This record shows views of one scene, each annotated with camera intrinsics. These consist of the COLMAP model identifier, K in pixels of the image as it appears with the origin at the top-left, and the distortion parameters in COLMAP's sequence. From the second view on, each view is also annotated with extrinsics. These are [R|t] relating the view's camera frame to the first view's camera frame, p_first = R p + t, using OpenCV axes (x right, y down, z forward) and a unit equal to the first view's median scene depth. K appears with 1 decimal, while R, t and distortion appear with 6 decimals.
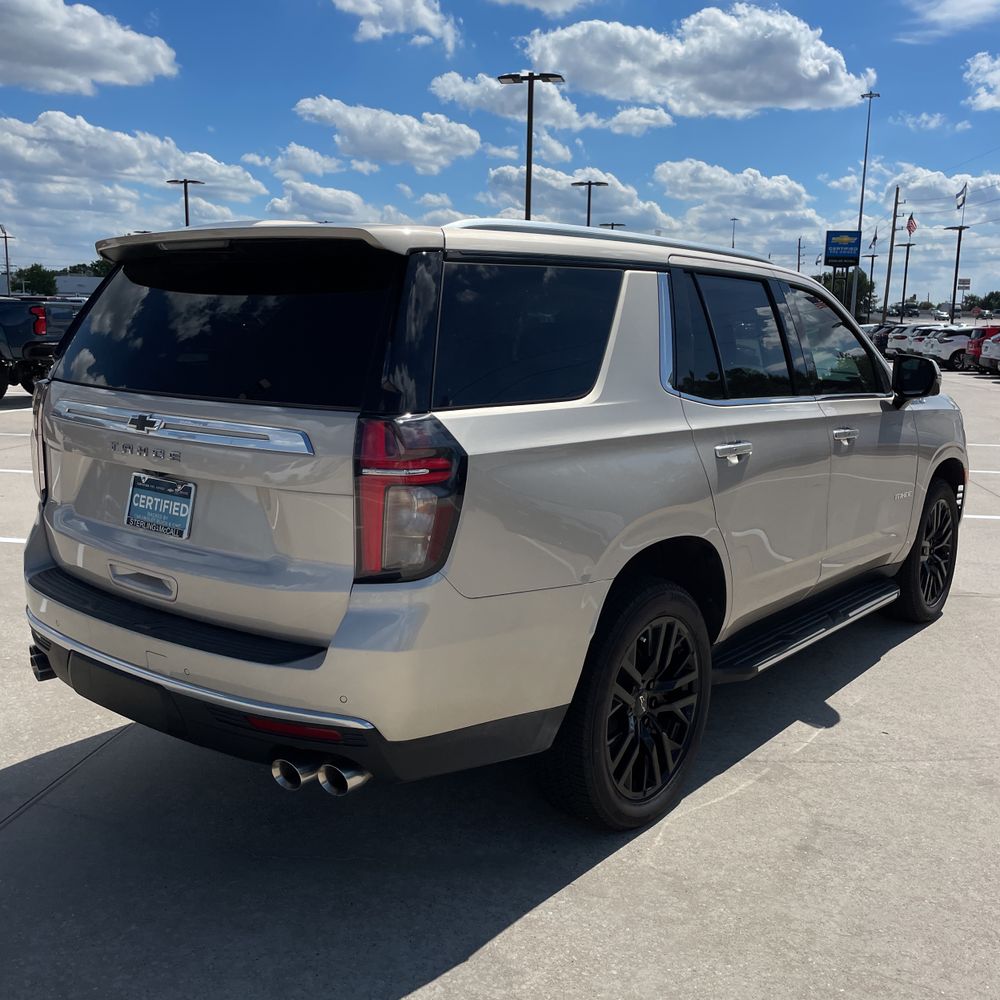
lens RADIAL K [[1023.5, 0, 517.2], [0, 1023.5, 513.5], [0, 0, 1]] dist [0.031401, 0.000000]
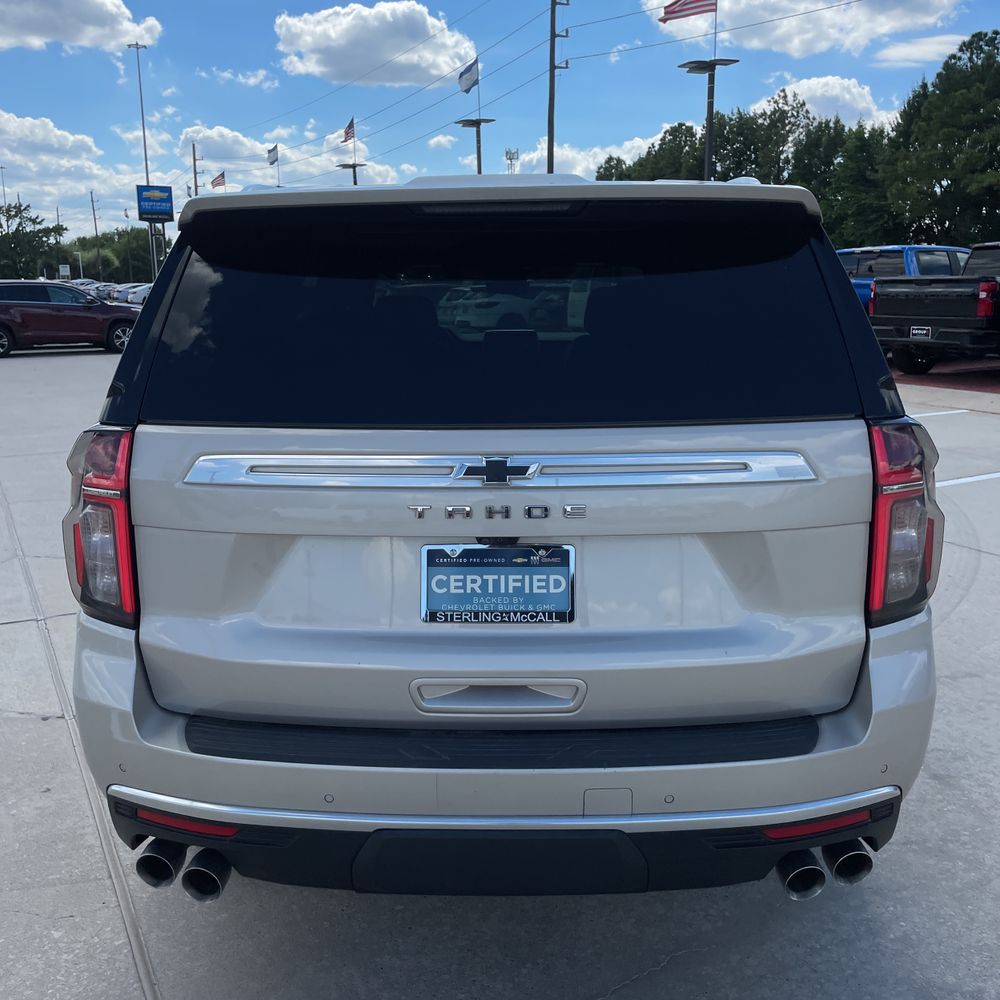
lens RADIAL K [[1023.5, 0, 501.3], [0, 1023.5, 498.9], [0, 0, 1]] dist [0.031401, 0.000000]
pose [[0.788655, -0.155070, 0.594960, -0.747264], [0.138330, 0.987614, 0.074046, -0.116751], [-0.599073, 0.023904, 0.800337, 0.424410]]
